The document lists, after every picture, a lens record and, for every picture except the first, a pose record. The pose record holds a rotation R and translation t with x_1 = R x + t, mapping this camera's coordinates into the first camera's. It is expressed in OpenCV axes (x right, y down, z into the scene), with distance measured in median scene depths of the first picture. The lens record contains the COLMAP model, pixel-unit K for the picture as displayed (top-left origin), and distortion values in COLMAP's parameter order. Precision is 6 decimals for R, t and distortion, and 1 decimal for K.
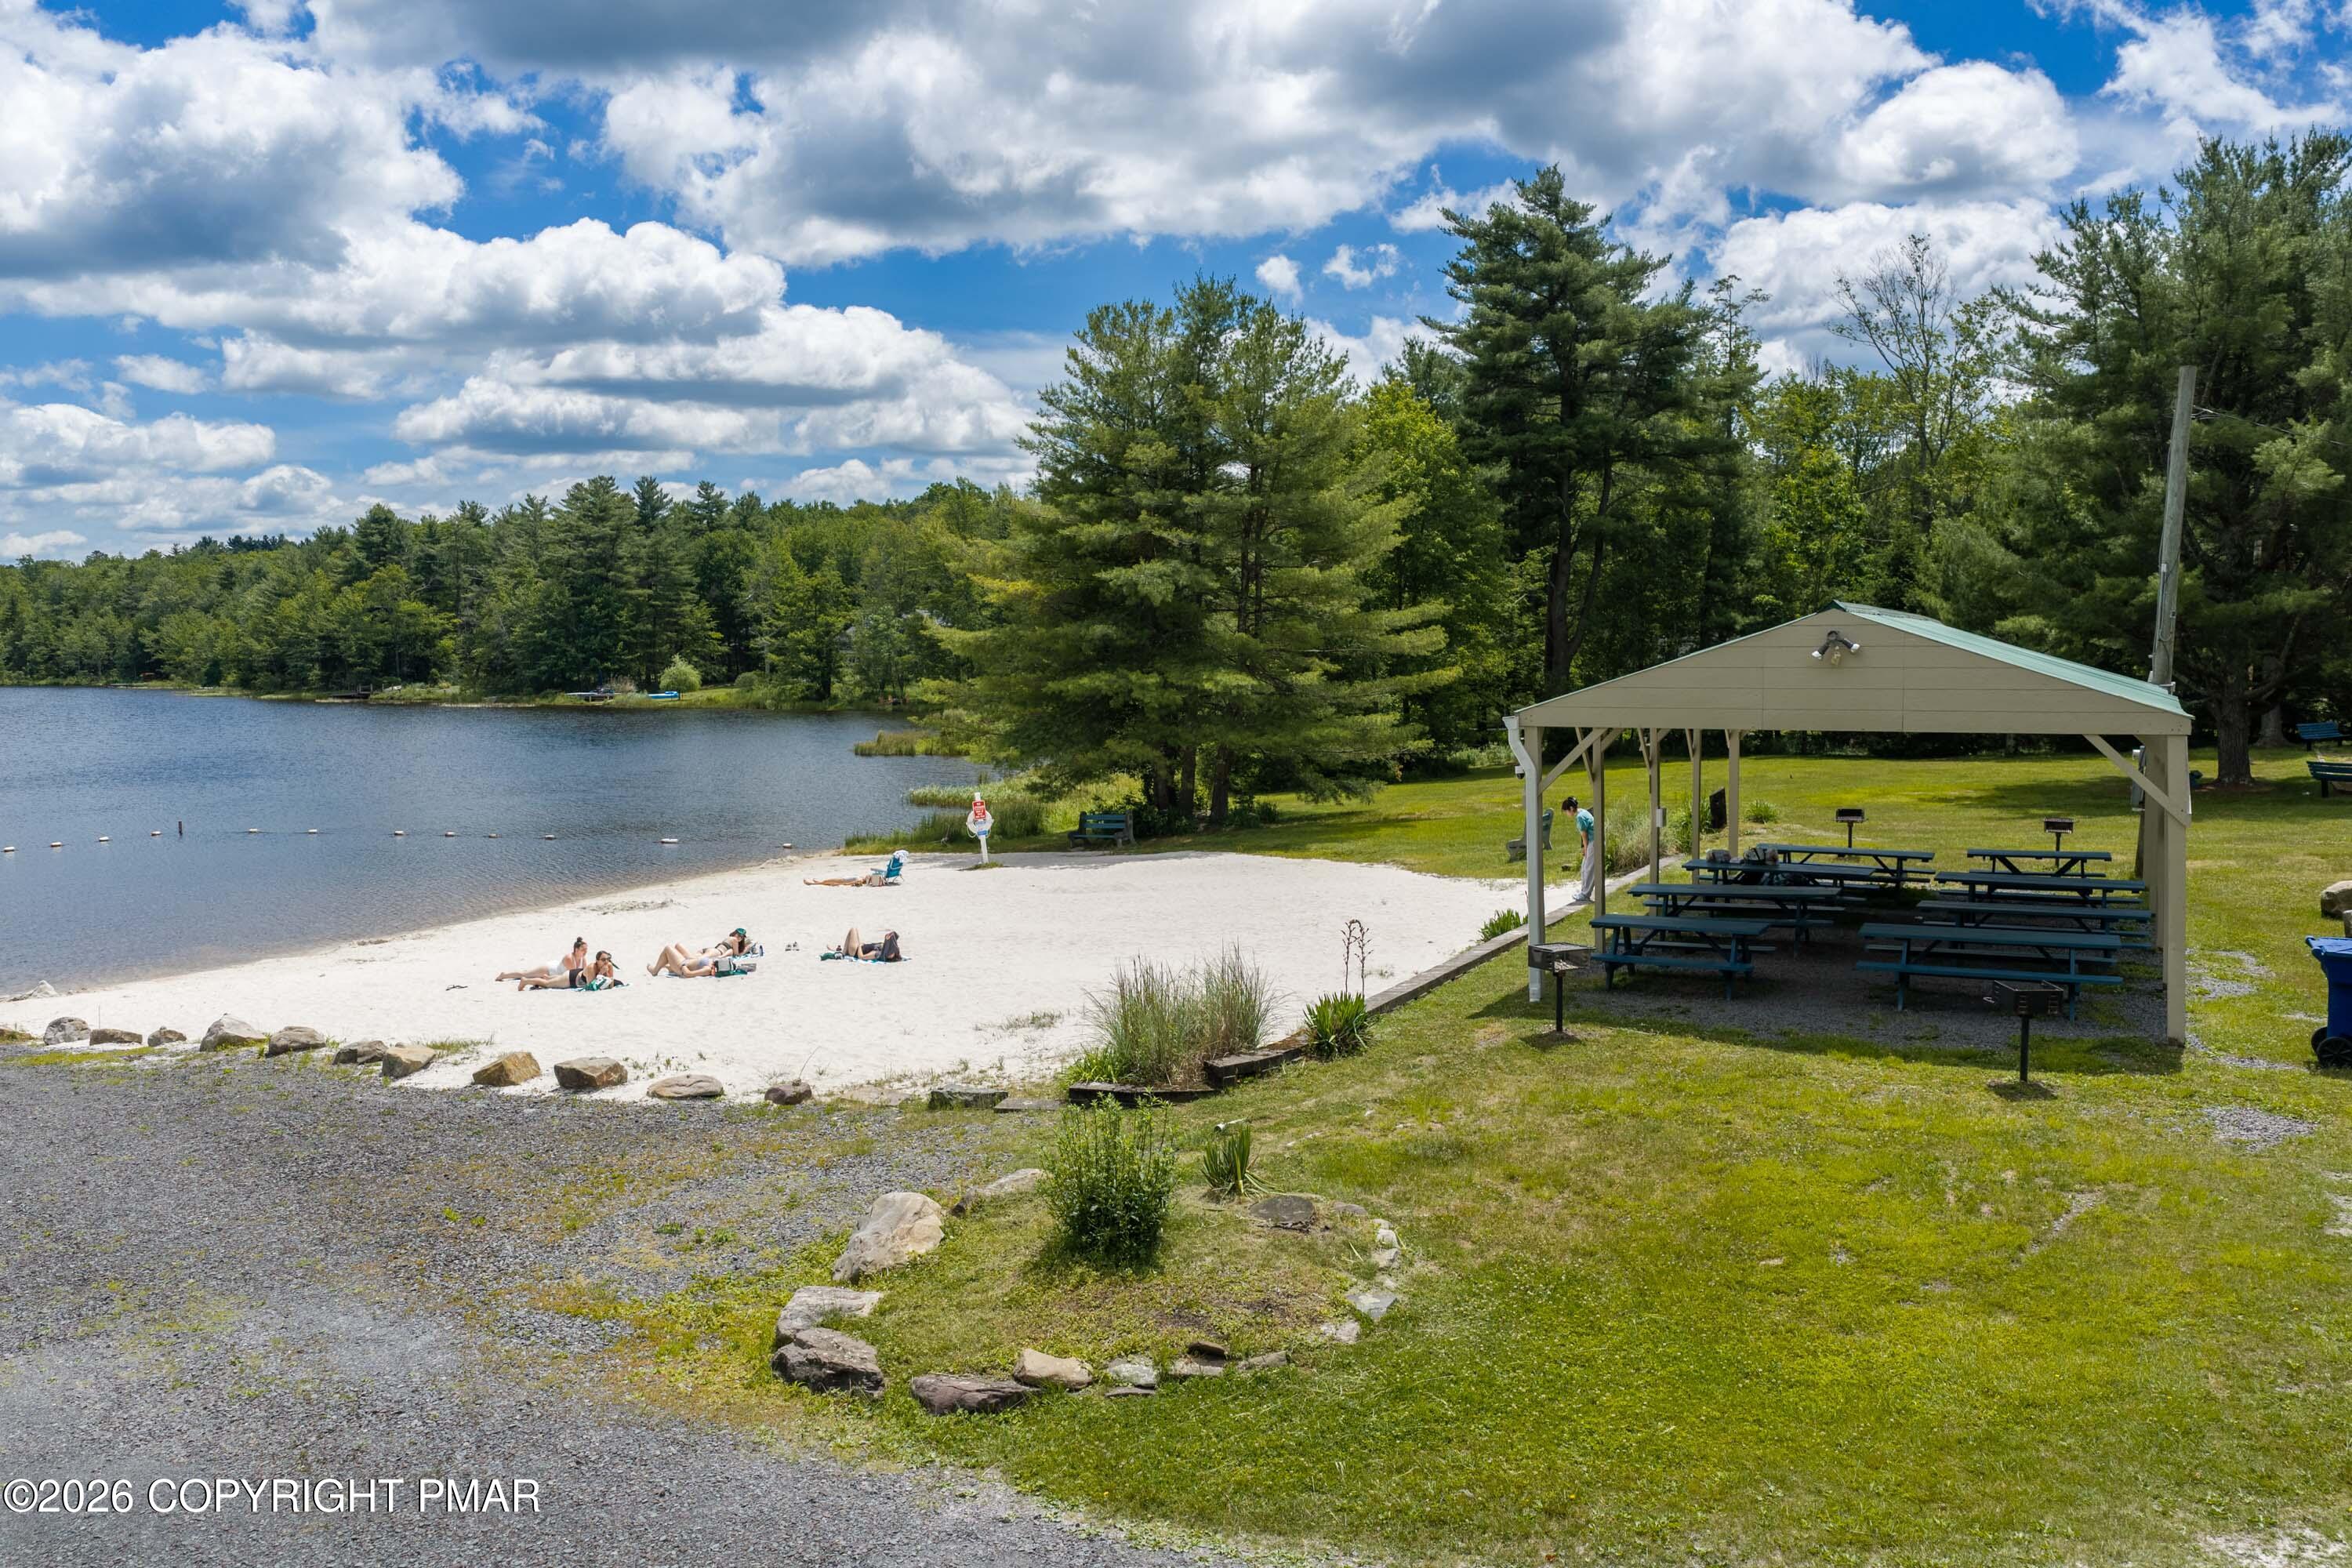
lens RADIAL K [[1944.7, 0, 1182.3], [0, 1944.7, 787.5], [0, 0, 1]] dist [0.008016, 0.000110]
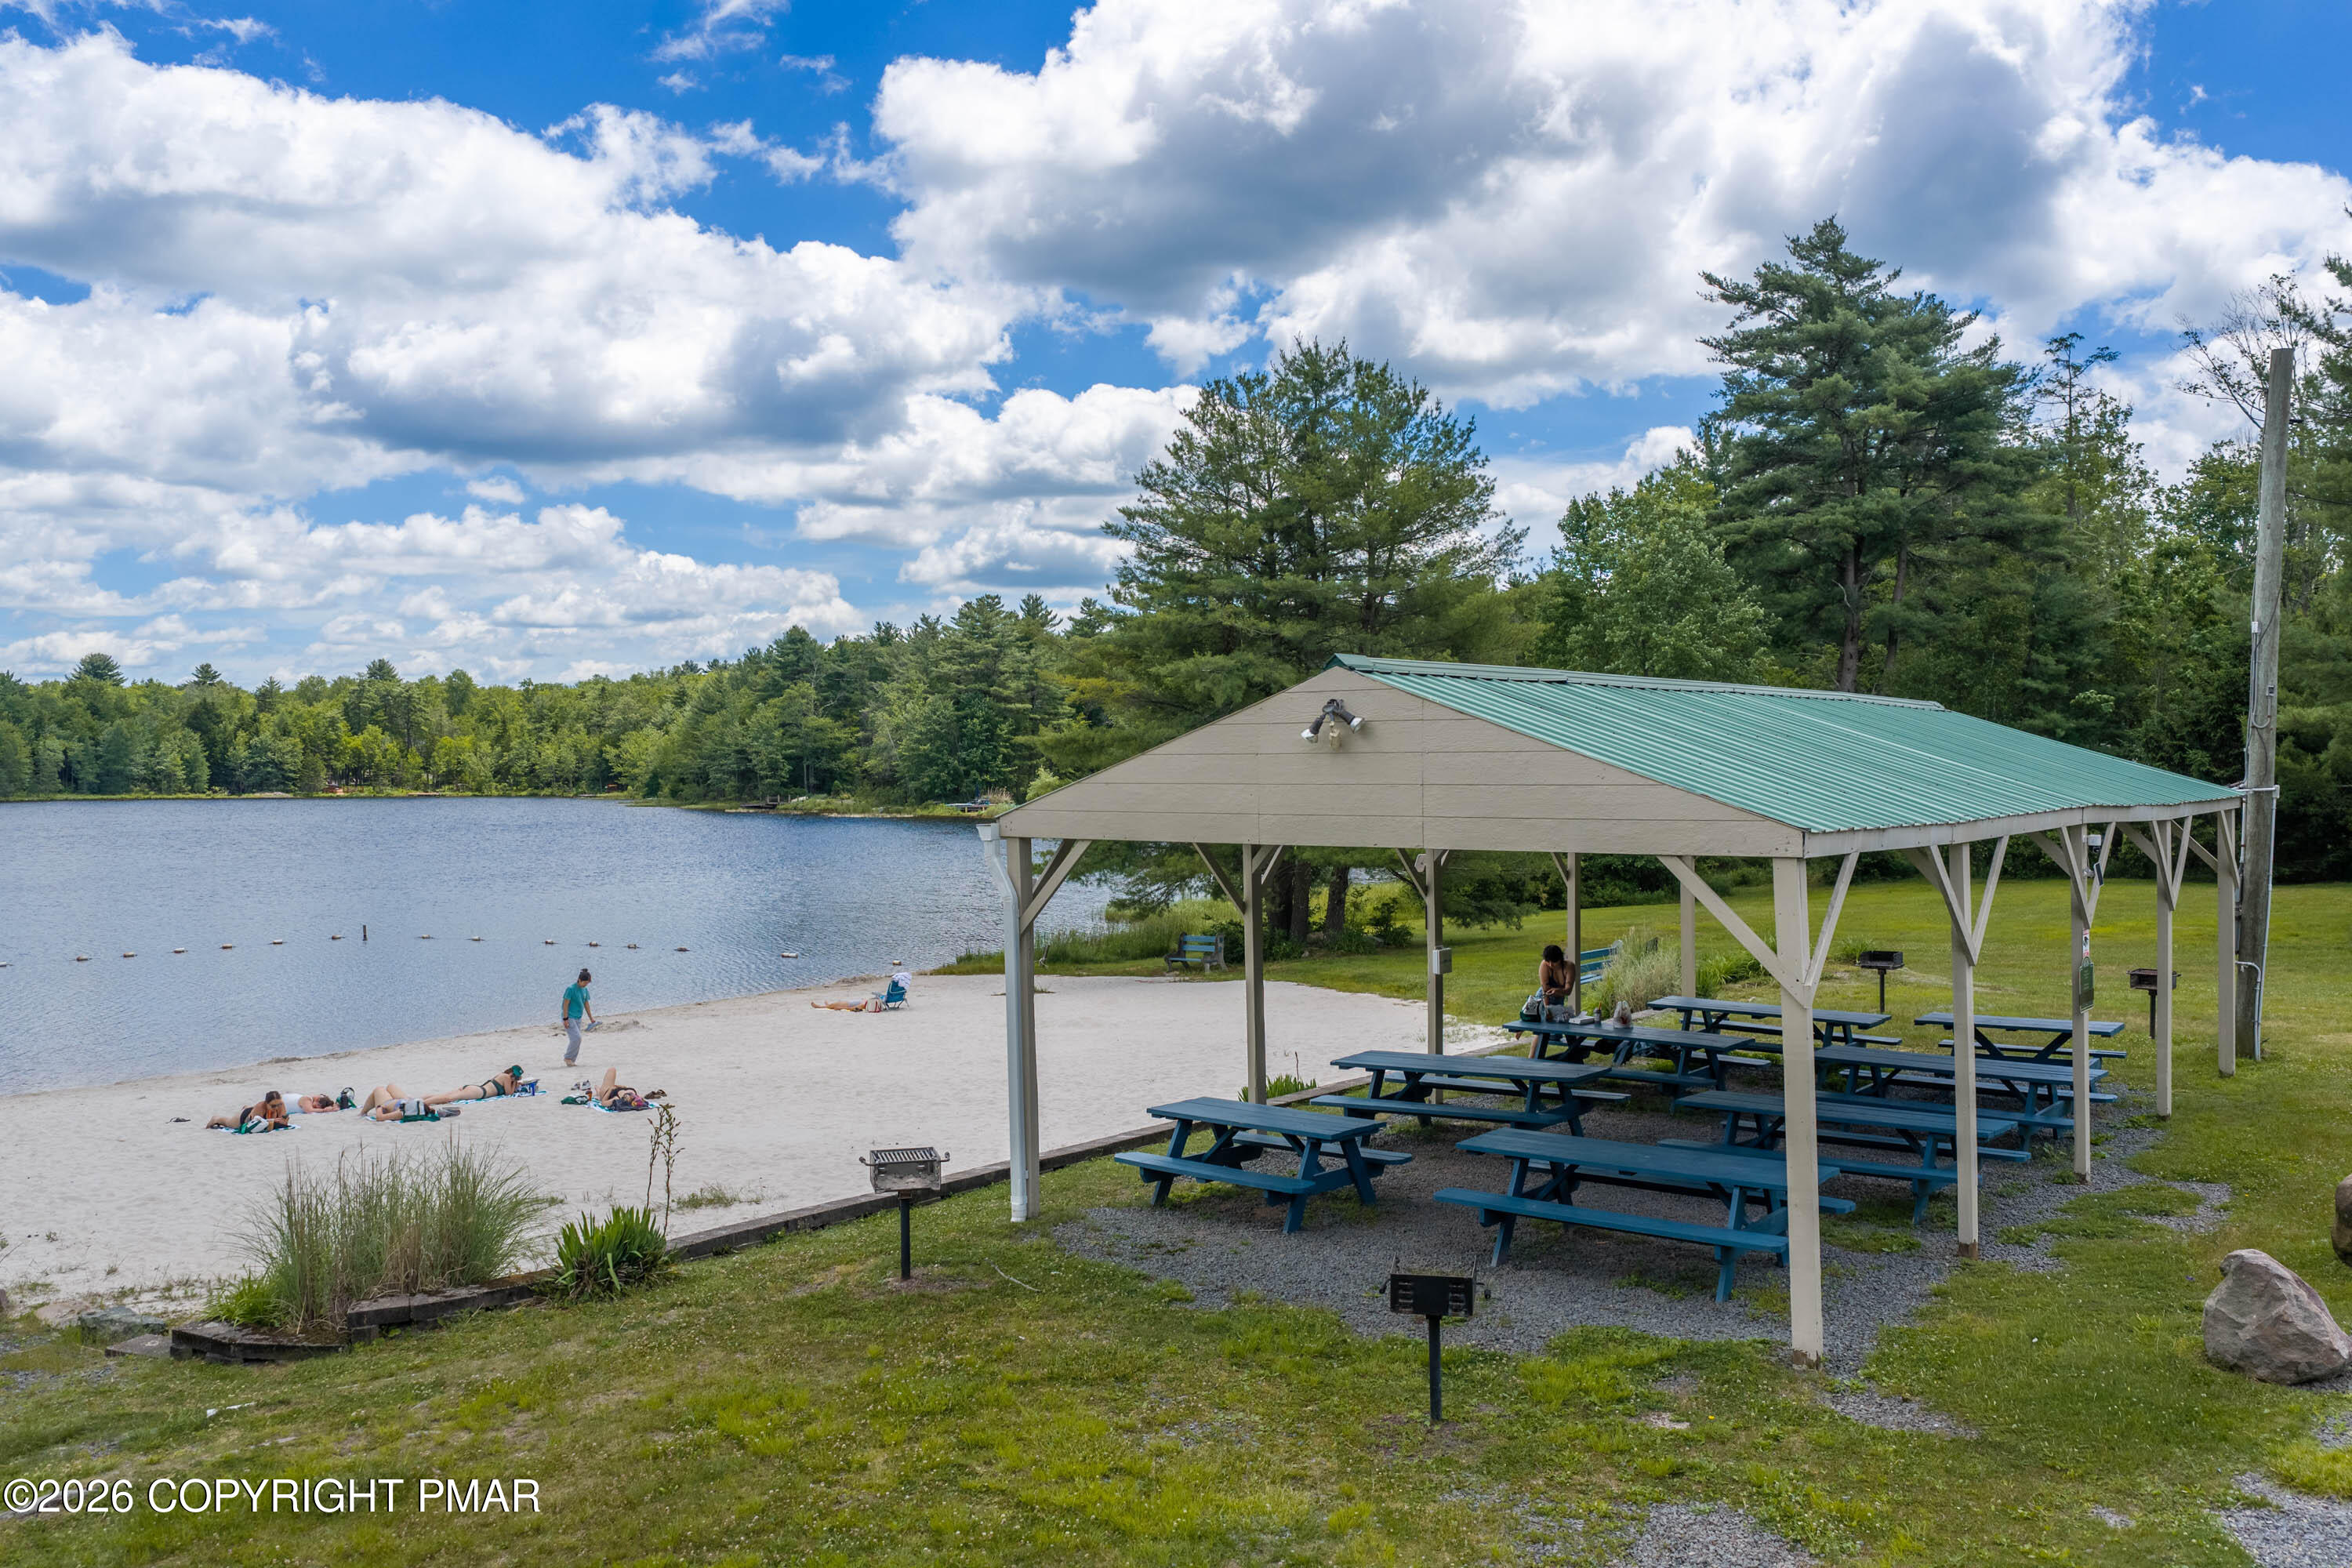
lens RADIAL K [[1944.7, 0, 1187.3], [0, 1944.7, 784.3], [0, 0, 1]] dist [0.008016, 0.000110]
pose [[0.975524, 0.001030, -0.219890, 0.030976], [-0.014199, 0.998197, -0.058320, -0.000760], [0.219433, 0.060015, 0.973780, 0.023874]]
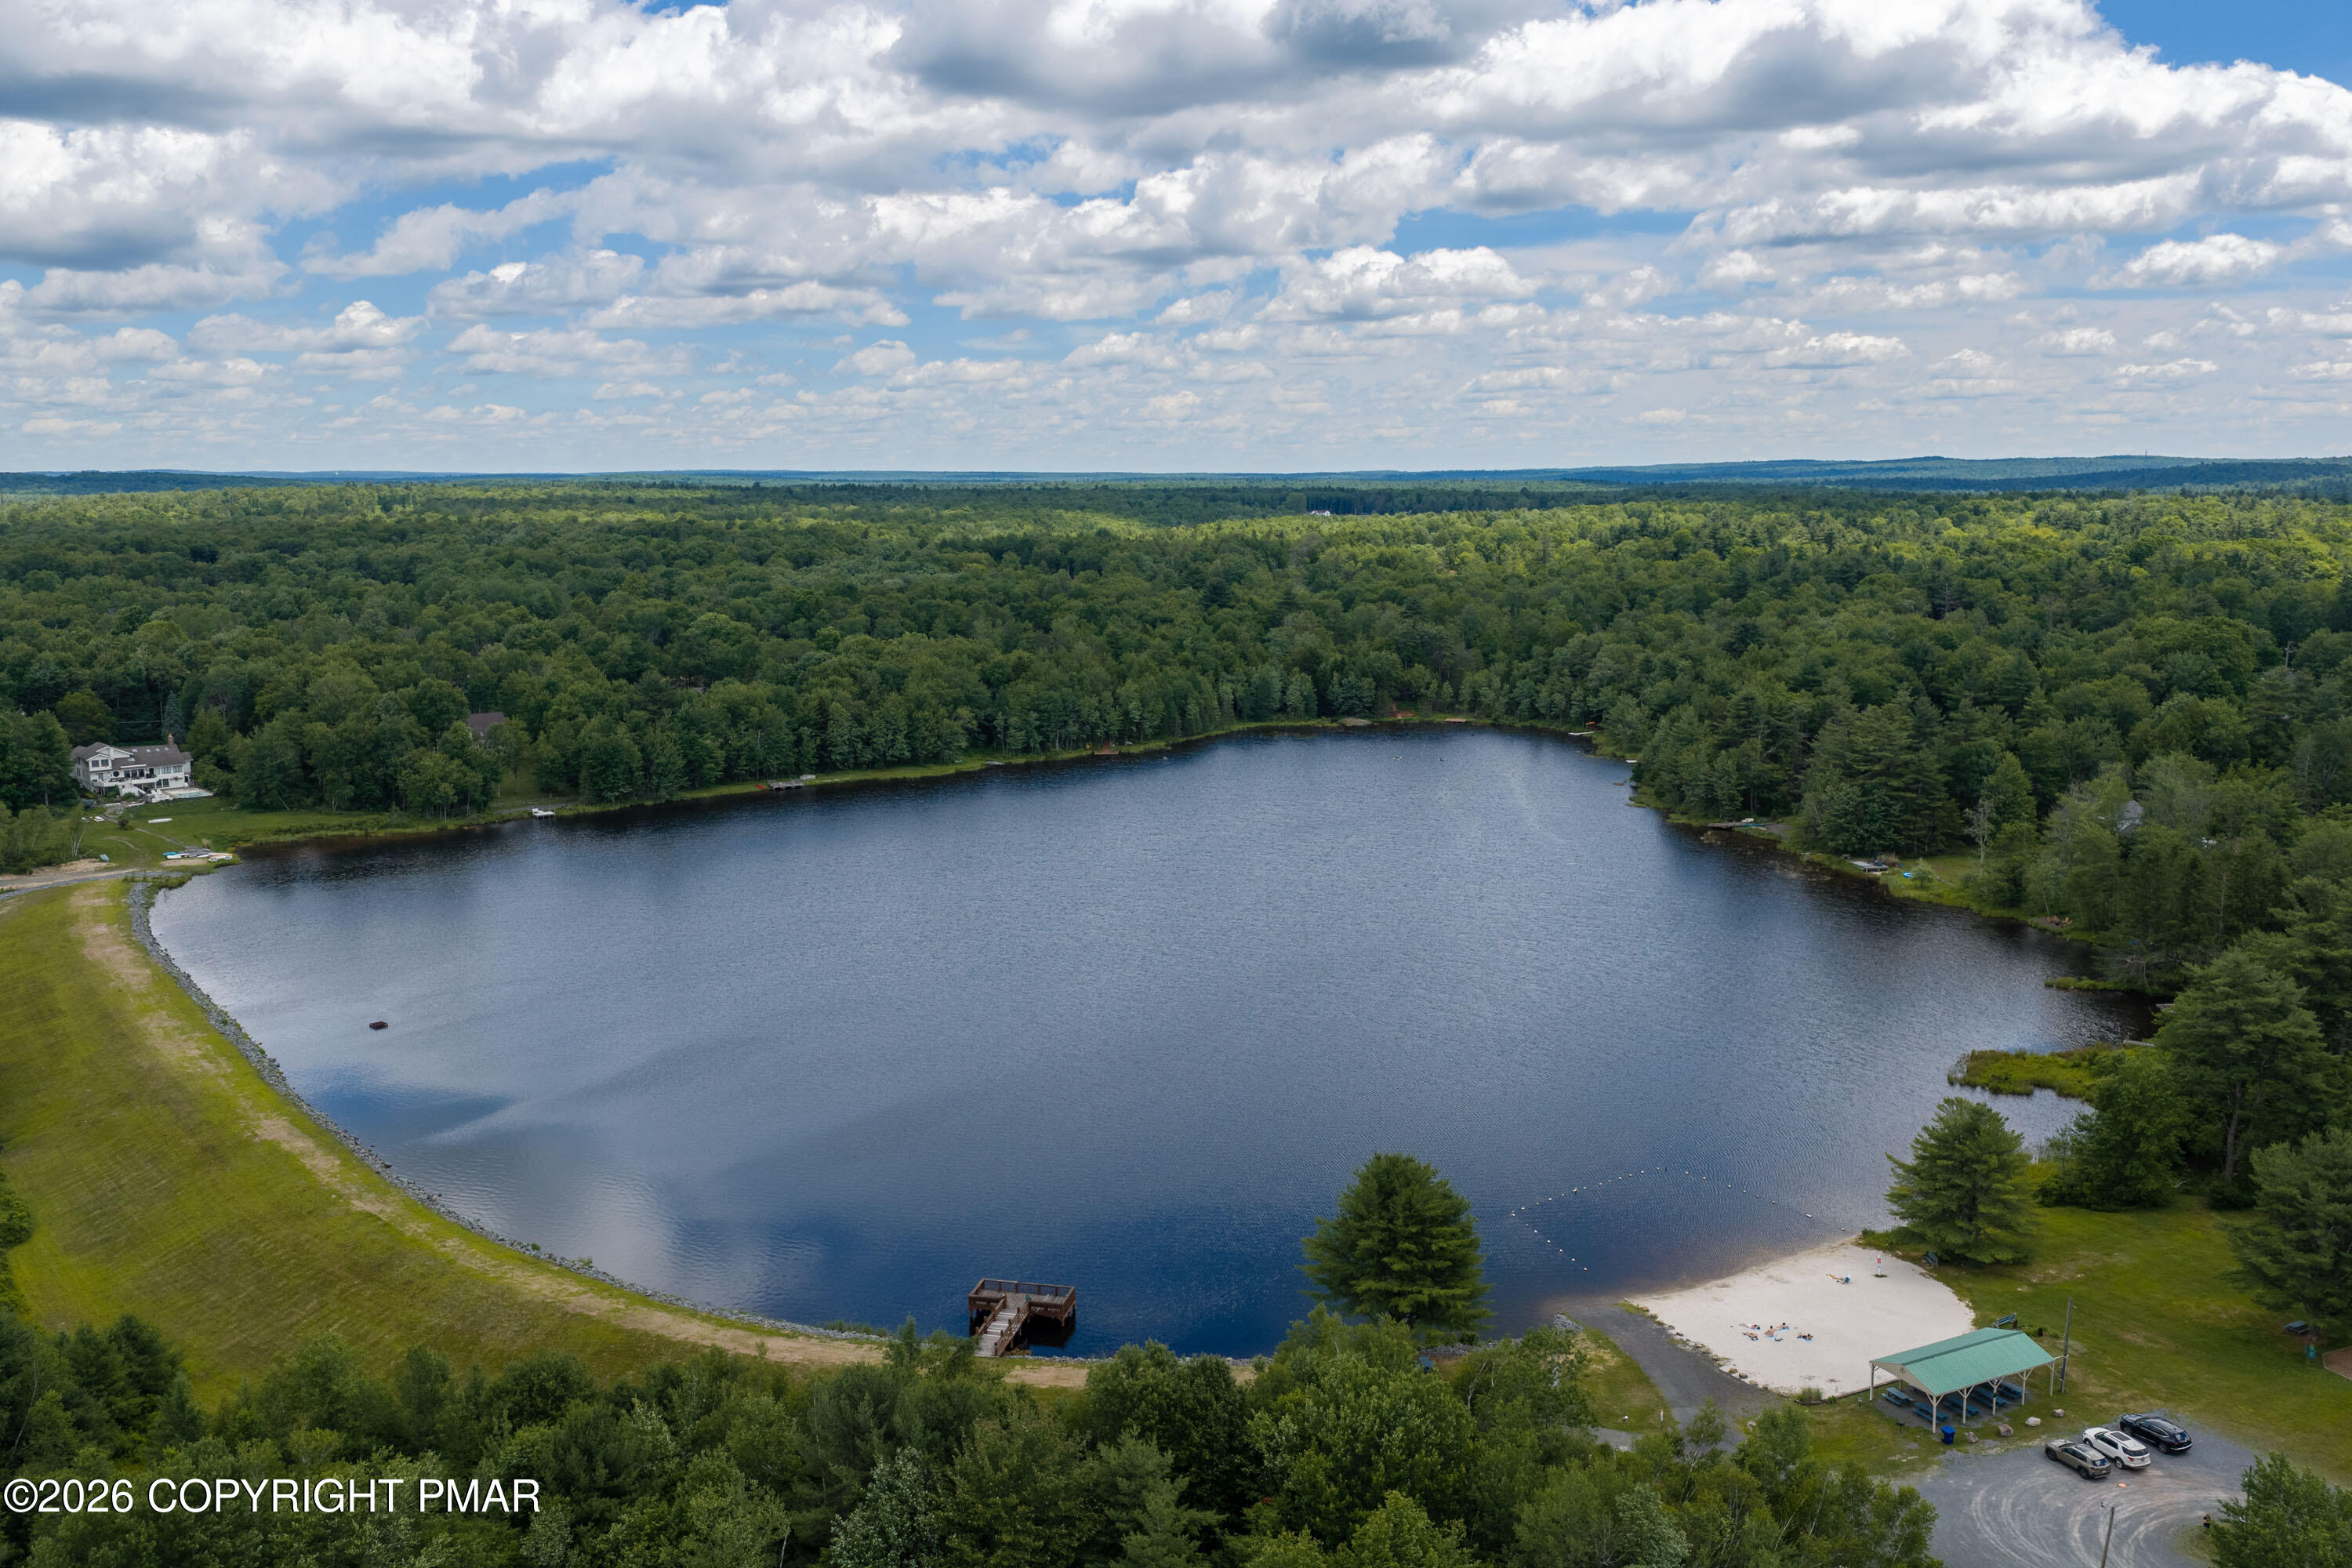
lens RADIAL K [[1944.7, 0, 1168.9], [0, 1944.7, 770.9], [0, 0, 1]] dist [0.008016, 0.000110]
pose [[0.779098, 0.091740, -0.620153, 0.199926], [-0.039334, 0.994439, 0.097694, -0.232082], [0.625667, -0.051721, 0.778374, -0.509933]]
